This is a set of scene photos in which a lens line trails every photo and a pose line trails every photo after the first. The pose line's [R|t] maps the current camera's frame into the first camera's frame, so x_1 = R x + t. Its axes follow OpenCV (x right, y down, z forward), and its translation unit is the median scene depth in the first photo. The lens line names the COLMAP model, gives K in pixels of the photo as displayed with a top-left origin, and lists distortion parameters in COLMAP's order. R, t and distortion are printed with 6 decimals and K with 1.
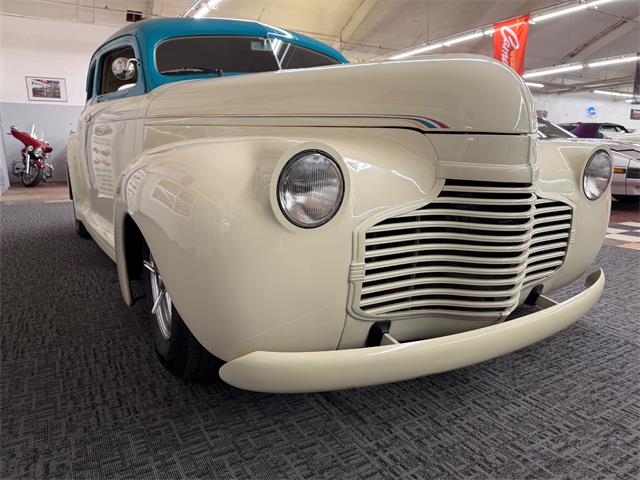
lens RADIAL K [[453.2, 0, 318.1], [0, 453.2, 237.2], [0, 0, 1]] dist [0.050607, -0.066109]
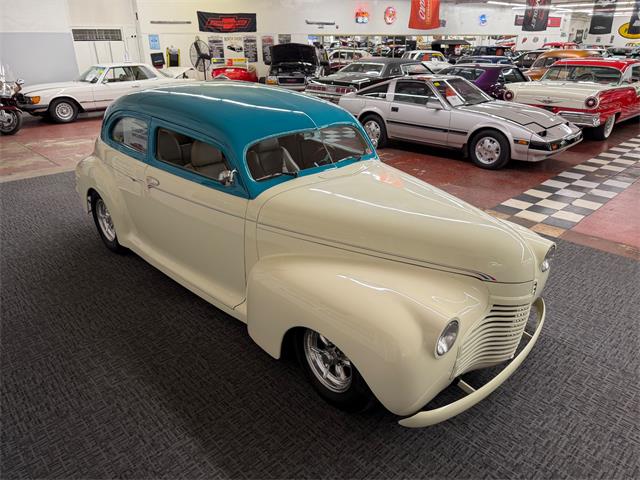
lens RADIAL K [[453.2, 0, 323.3], [0, 453.2, 238.3], [0, 0, 1]] dist [0.050607, -0.066109]
pose [[0.972184, -0.091580, 0.215574, -0.096189], [0.041094, 0.972806, 0.227946, -0.103448], [-0.230587, -0.212747, 0.949509, -0.072232]]
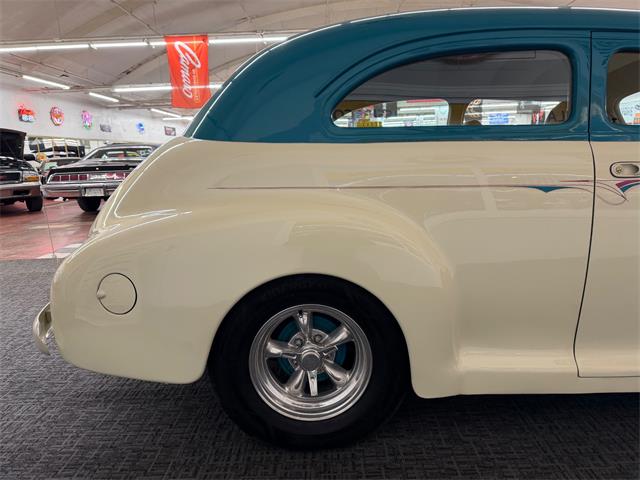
lens RADIAL K [[453.2, 0, 319.3], [0, 453.2, 240.2], [0, 0, 1]] dist [0.050607, -0.066109]
pose [[0.524732, -0.174512, 0.833188, -0.312151], [0.190298, 0.978039, 0.085004, -0.082351], [-0.829725, 0.113950, 0.546418, 0.289217]]
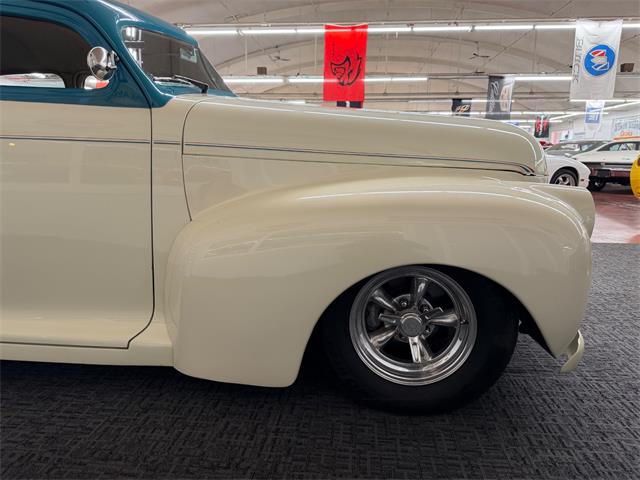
lens RADIAL K [[453.2, 0, 320.5], [0, 453.2, 242.3], [0, 0, 1]] dist [0.050607, -0.066109]
pose [[0.579607, -0.136204, 0.803433, -0.170172], [0.139298, 0.987981, 0.066999, -0.024915], [-0.802902, 0.073083, 0.591613, 0.080602]]
